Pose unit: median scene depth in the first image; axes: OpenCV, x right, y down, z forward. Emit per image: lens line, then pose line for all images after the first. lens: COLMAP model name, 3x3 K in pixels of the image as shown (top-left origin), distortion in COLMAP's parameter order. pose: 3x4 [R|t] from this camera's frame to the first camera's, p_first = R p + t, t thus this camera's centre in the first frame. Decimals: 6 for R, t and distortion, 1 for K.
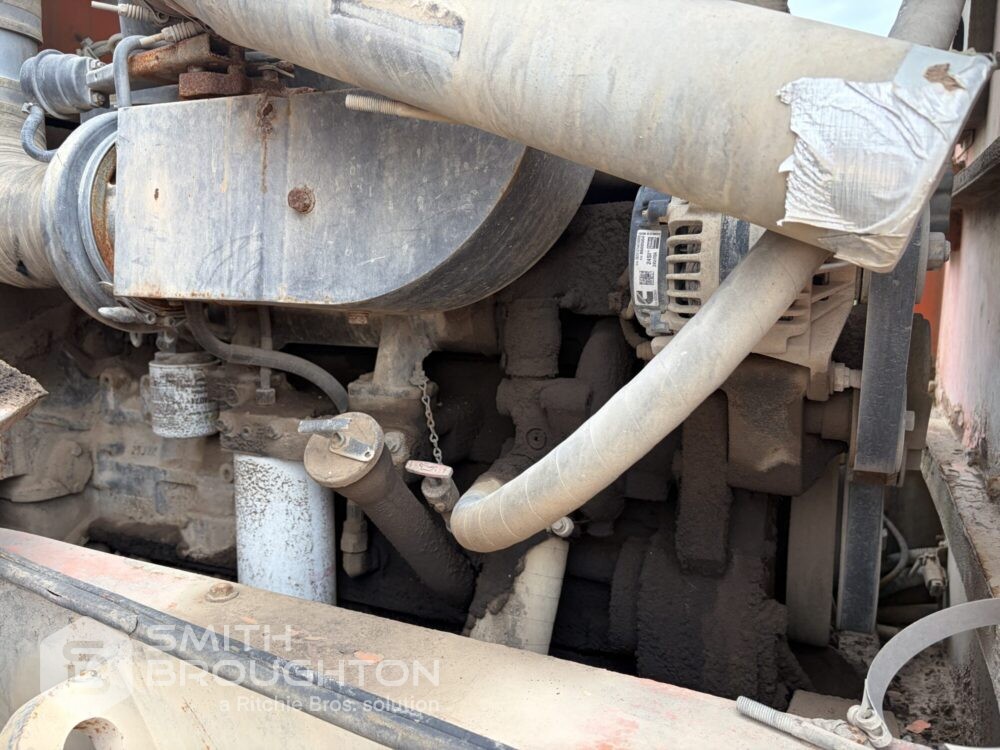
lens RADIAL K [[758.6, 0, 497.5], [0, 758.6, 376.4], [0, 0, 1]] dist [0.034797, -0.045271]
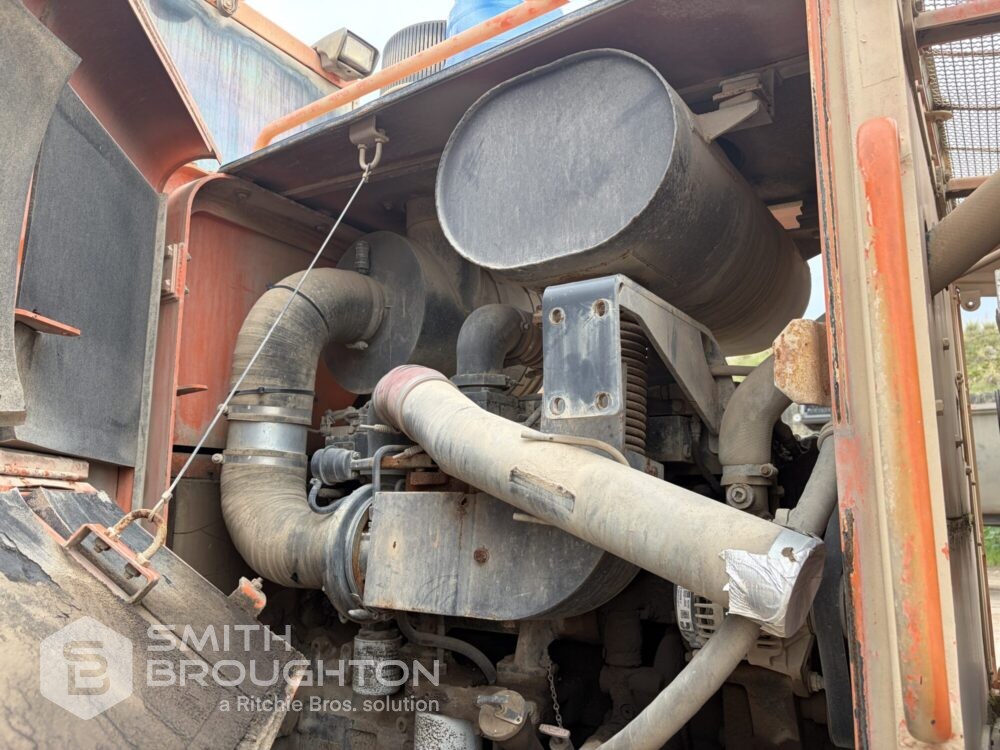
lens RADIAL K [[758.6, 0, 497.5], [0, 758.6, 376.4], [0, 0, 1]] dist [0.034797, -0.045271]
pose [[0.989123, -0.018225, -0.145959, 0.034656], [-0.026786, 0.953385, -0.300566, -0.096087], [0.144633, 0.301206, 0.942526, -0.692735]]
